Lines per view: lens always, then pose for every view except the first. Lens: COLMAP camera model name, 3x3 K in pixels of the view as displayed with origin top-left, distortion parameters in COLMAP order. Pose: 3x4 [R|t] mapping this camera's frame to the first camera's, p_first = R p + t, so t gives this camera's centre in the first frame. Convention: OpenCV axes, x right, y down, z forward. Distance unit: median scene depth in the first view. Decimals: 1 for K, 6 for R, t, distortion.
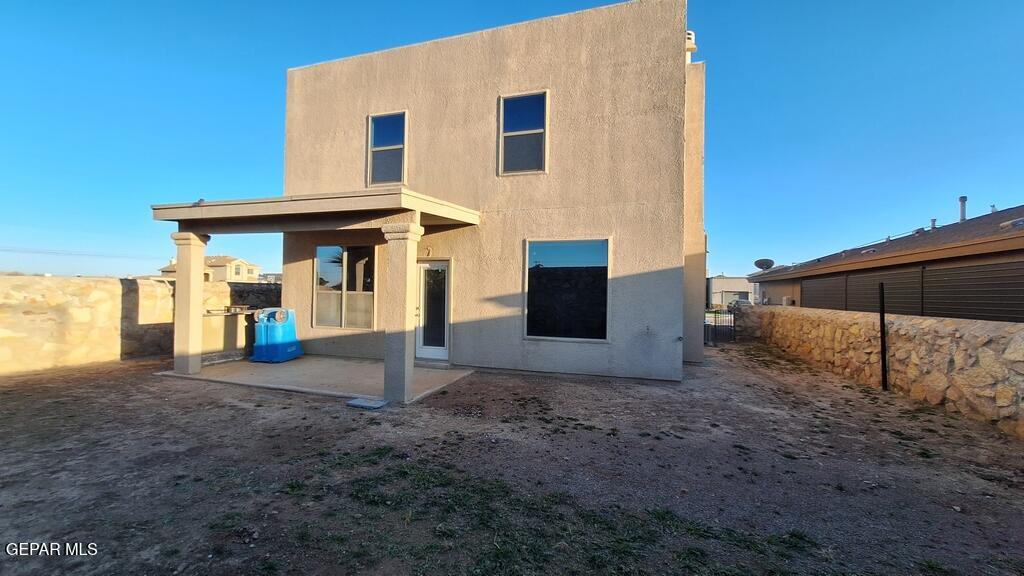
lens RADIAL K [[383.1, 0, 511.2], [0, 383.1, 289.0], [0, 0, 1]] dist [-0.000670, -0.000287]
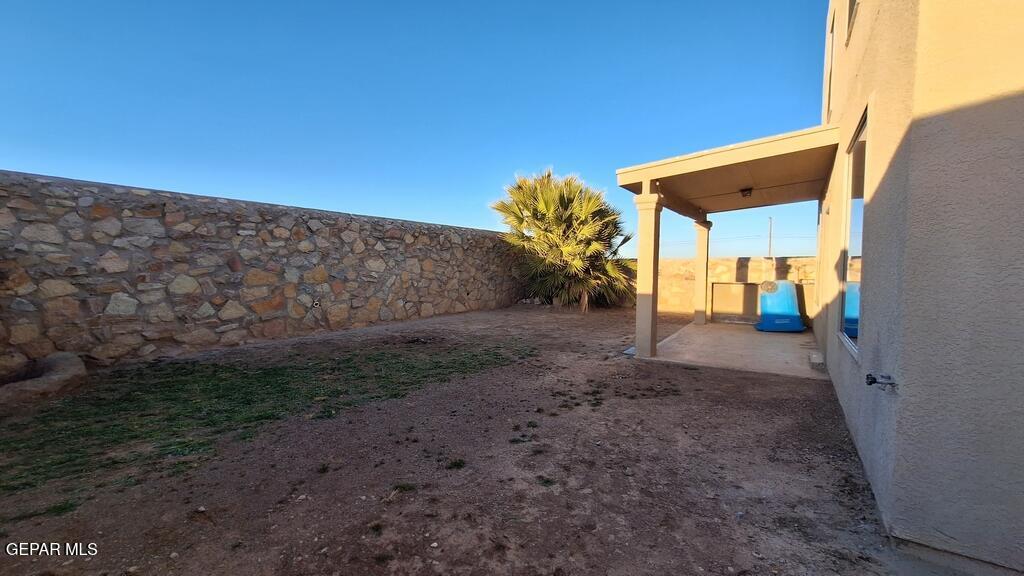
lens RADIAL K [[383.1, 0, 511.1], [0, 383.1, 288.6], [0, 0, 1]] dist [-0.000670, -0.000287]
pose [[-0.239539, 0.035694, -0.970230, 1.082290], [0.005787, 0.999359, 0.035337, 0.066620], [0.970869, 0.002850, -0.239592, 1.107305]]
